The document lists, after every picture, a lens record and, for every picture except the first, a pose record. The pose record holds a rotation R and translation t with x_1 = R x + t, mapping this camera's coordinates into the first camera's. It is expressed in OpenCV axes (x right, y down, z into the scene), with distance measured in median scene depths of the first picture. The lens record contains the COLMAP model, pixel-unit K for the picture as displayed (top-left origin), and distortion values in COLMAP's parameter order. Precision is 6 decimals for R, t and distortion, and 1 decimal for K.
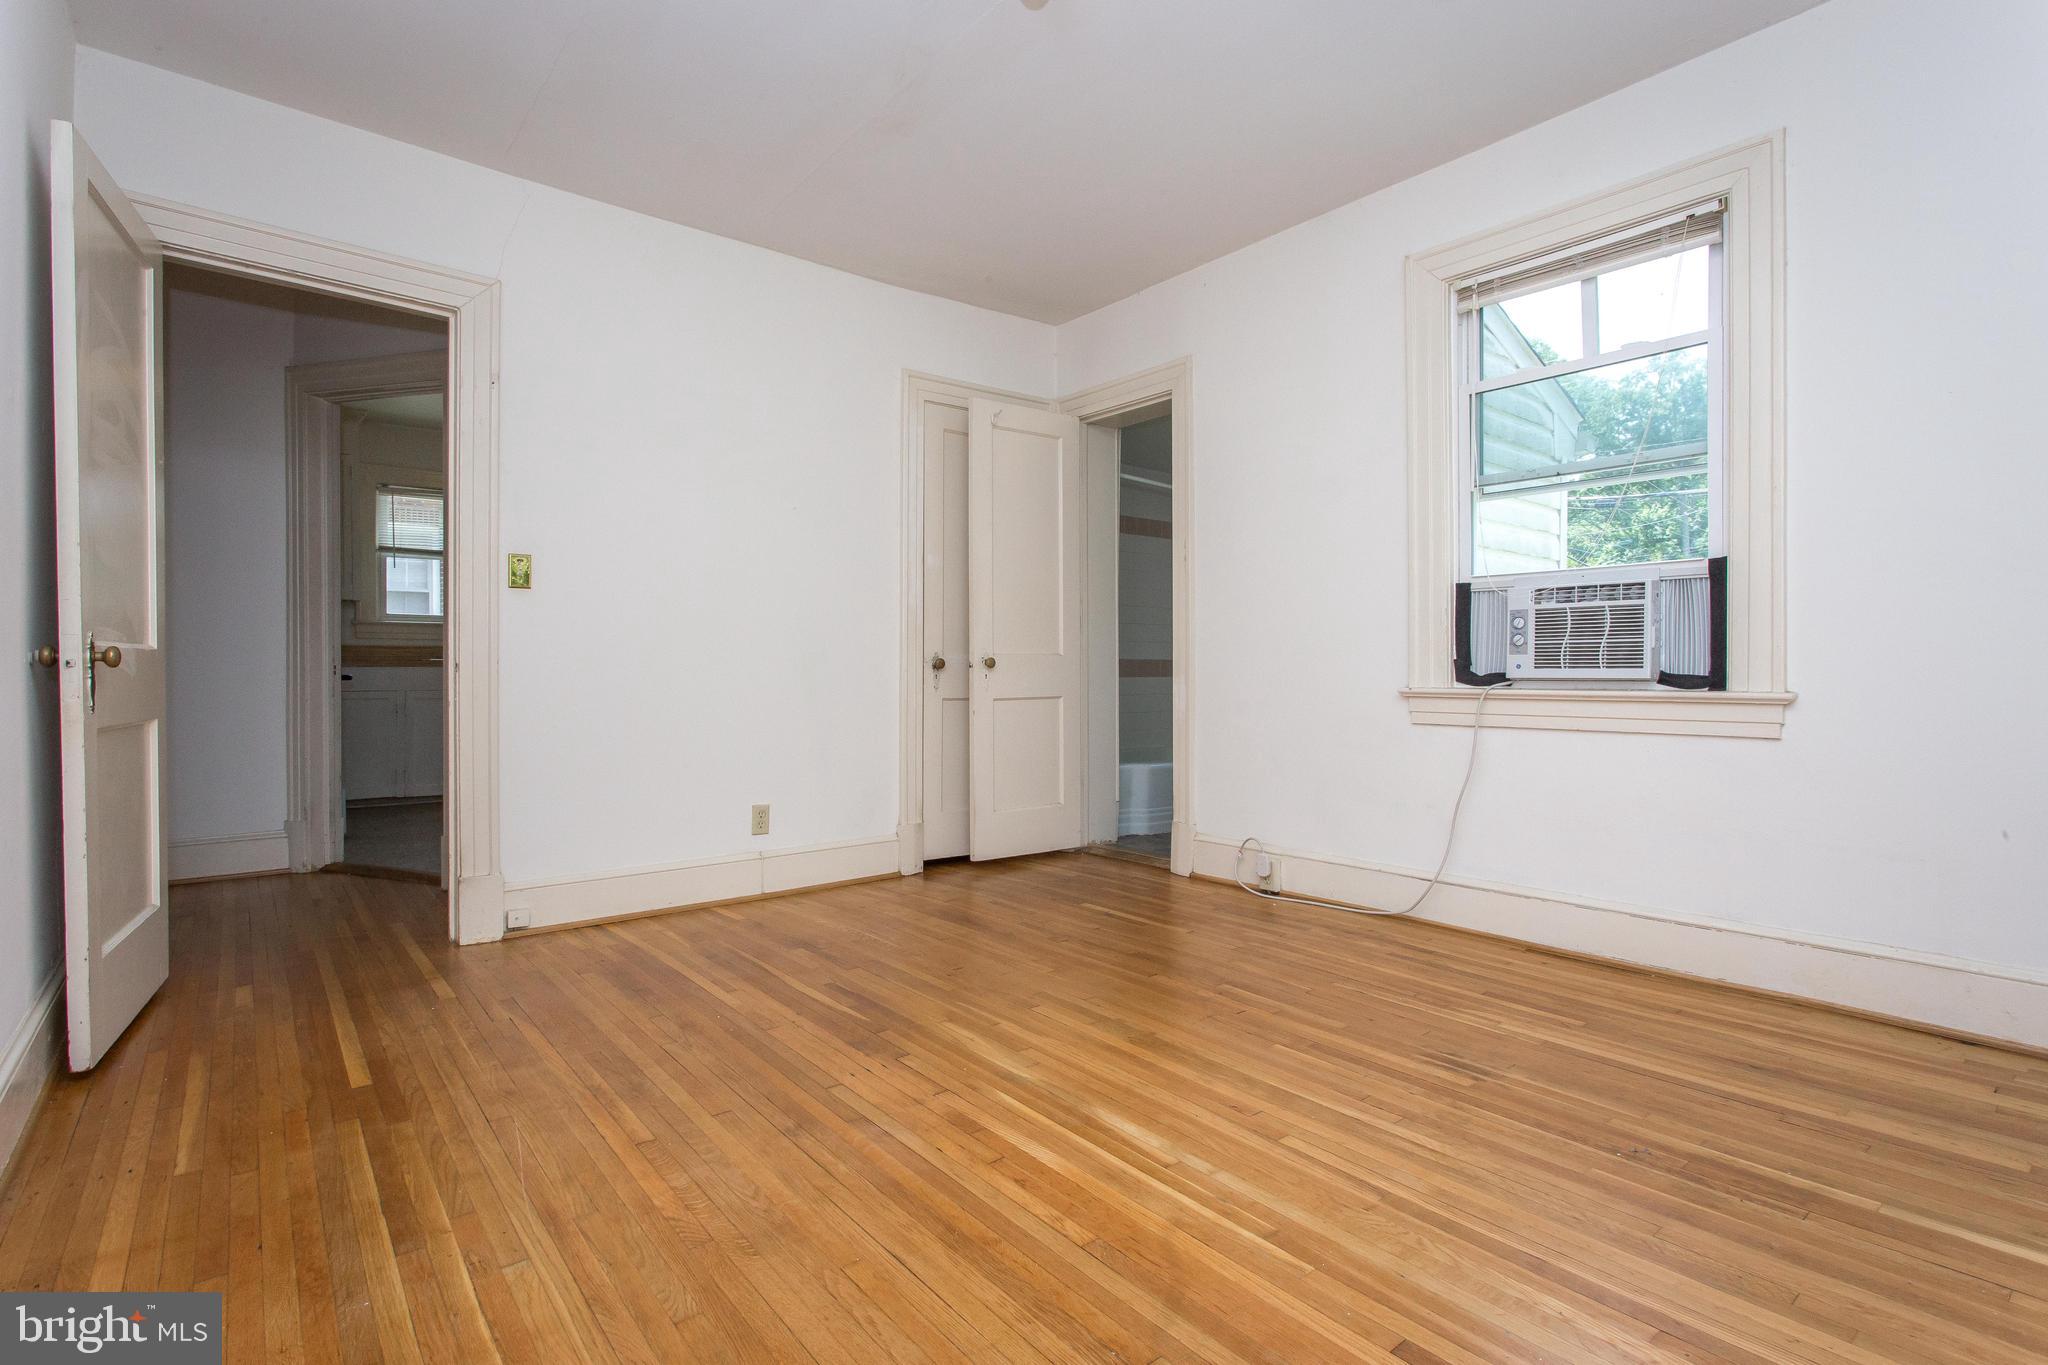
lens RADIAL K [[983.5, 0, 1023.2], [0, 983.5, 668.6], [0, 0, 1]] dist [-0.013167, 0.005802]
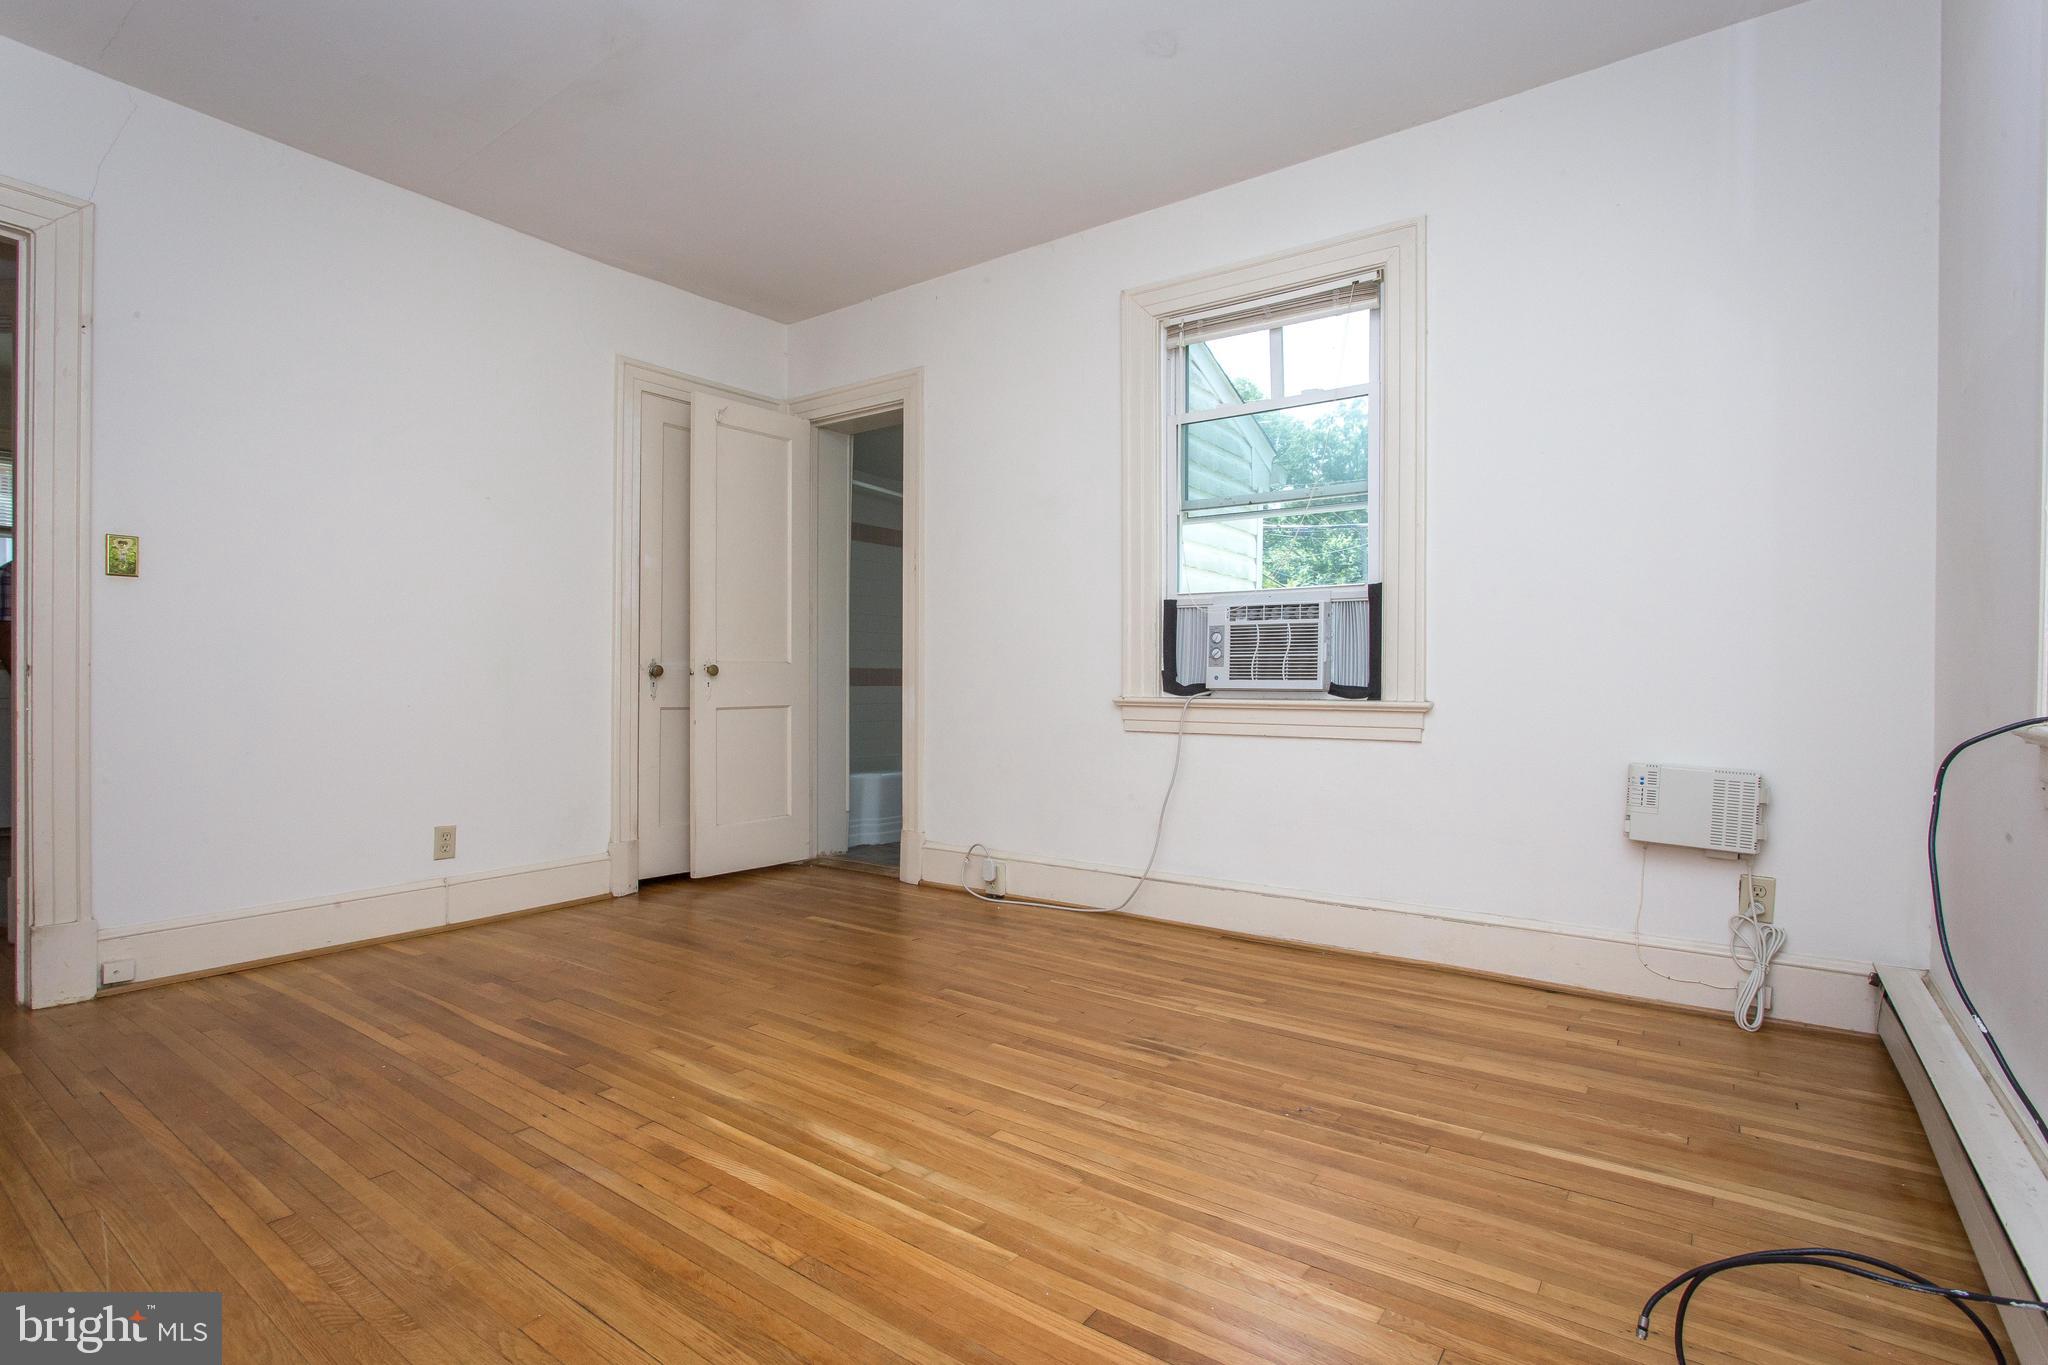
lens RADIAL K [[986.8, 0, 1022.6], [0, 986.8, 678.6], [0, 0, 1]] dist [-0.013765, 0.005317]
pose [[0.966133, 0.006464, 0.257965, 0.017302], [-0.006758, 0.999977, 0.000253, 0.000038], [-0.257957, -0.001988, 0.966154, -0.005064]]
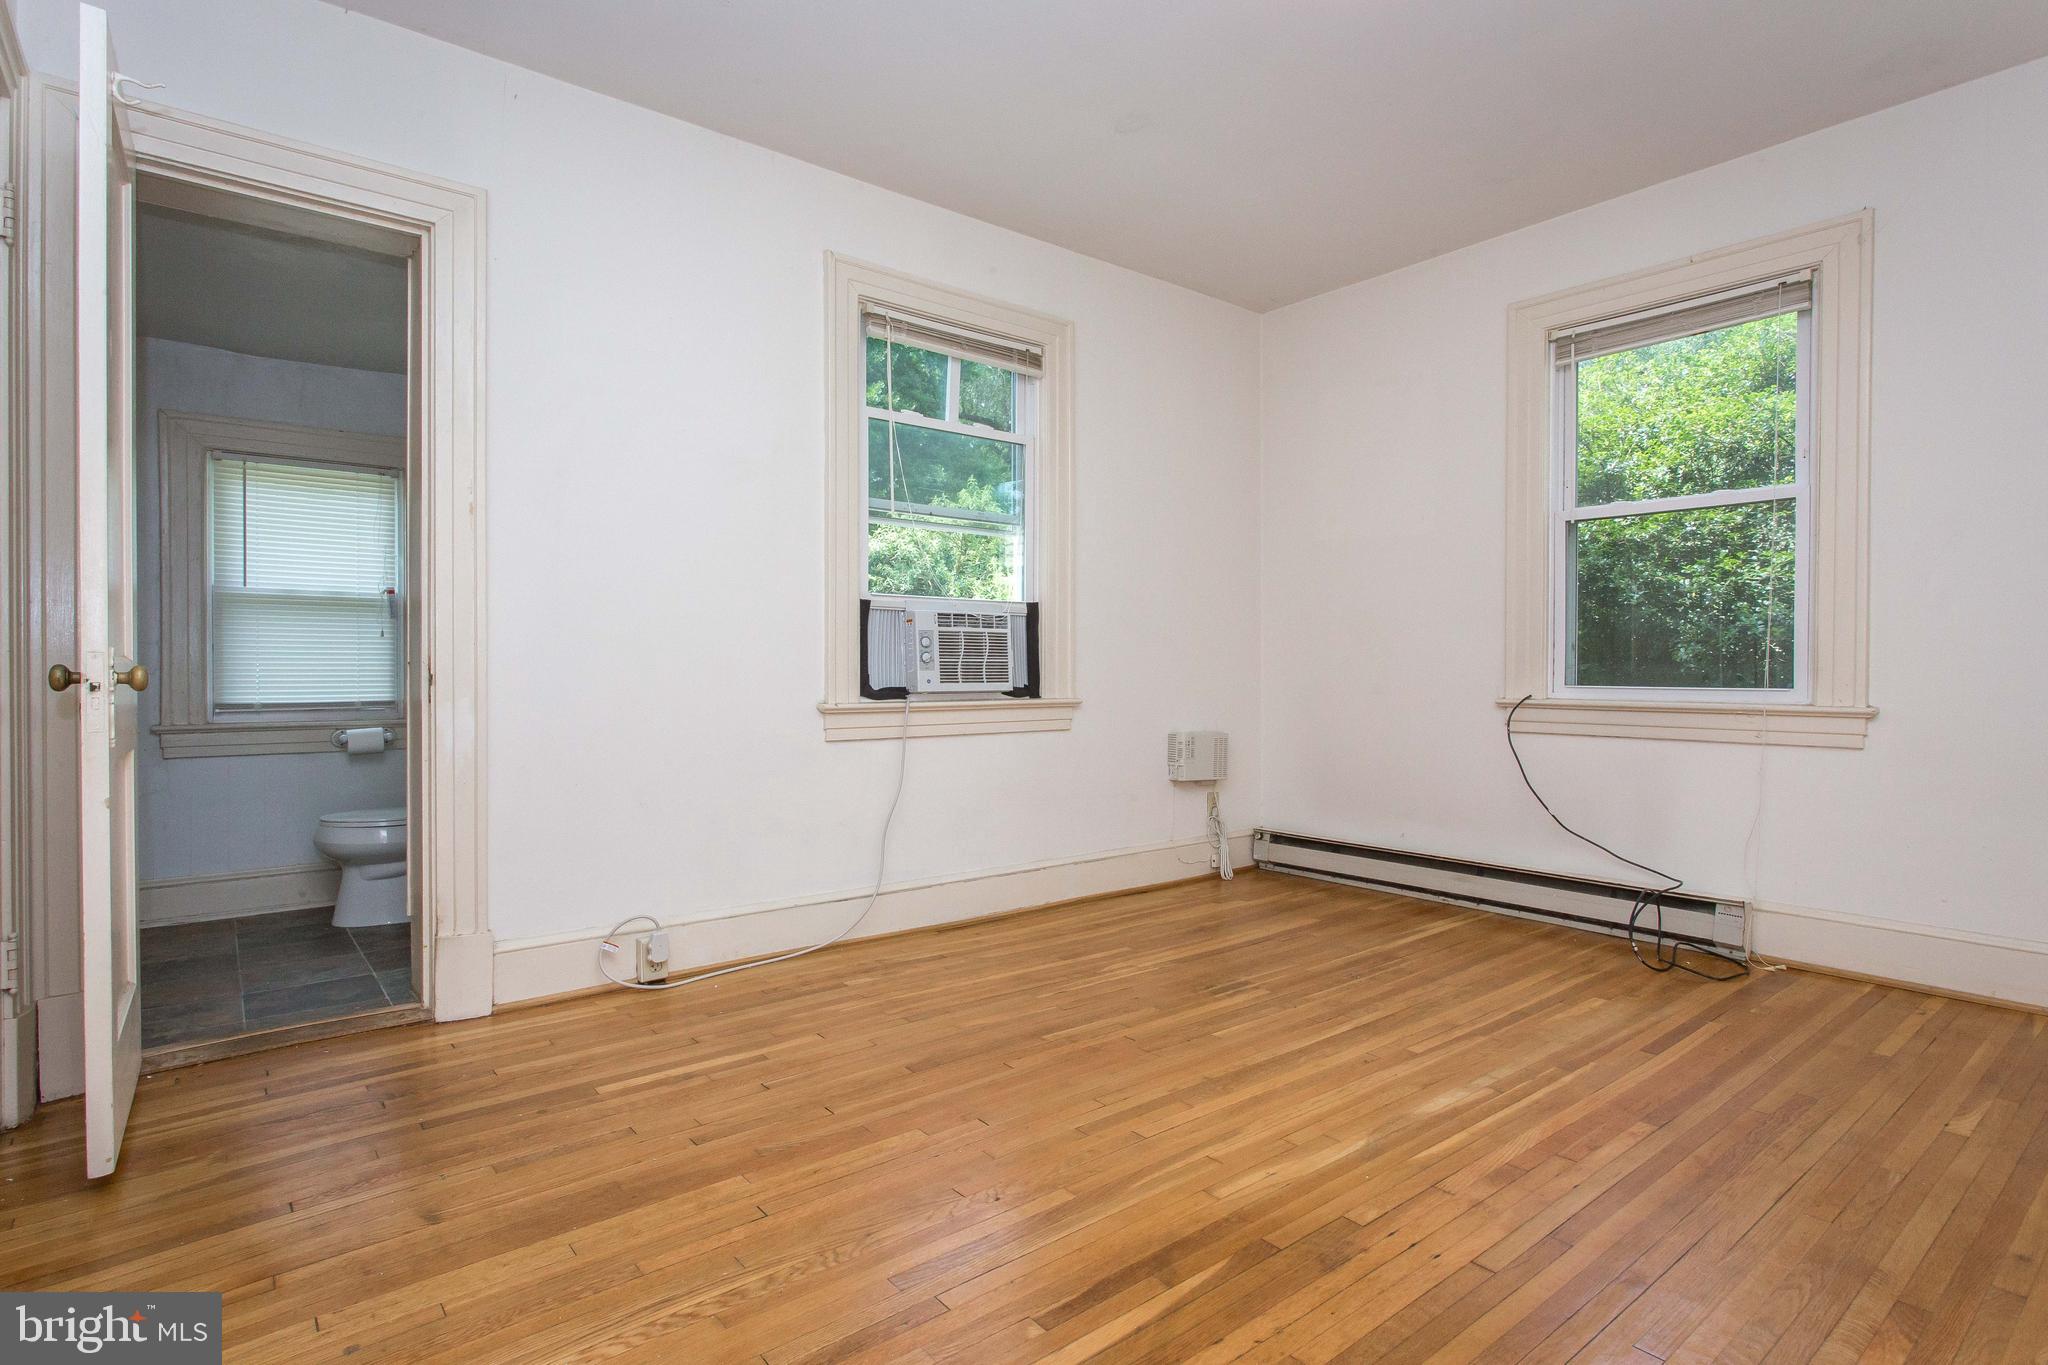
lens RADIAL K [[1086.0, 0, 857.6], [0, 1086.0, 669.9], [0, 0, 1]] dist [-0.019957, 0.007228]
pose [[0.029803, 0.000317, 0.999556, -0.890072], [-0.002724, 0.999996, -0.000236, -0.017648], [-0.999552, -0.002716, 0.029804, 1.271819]]
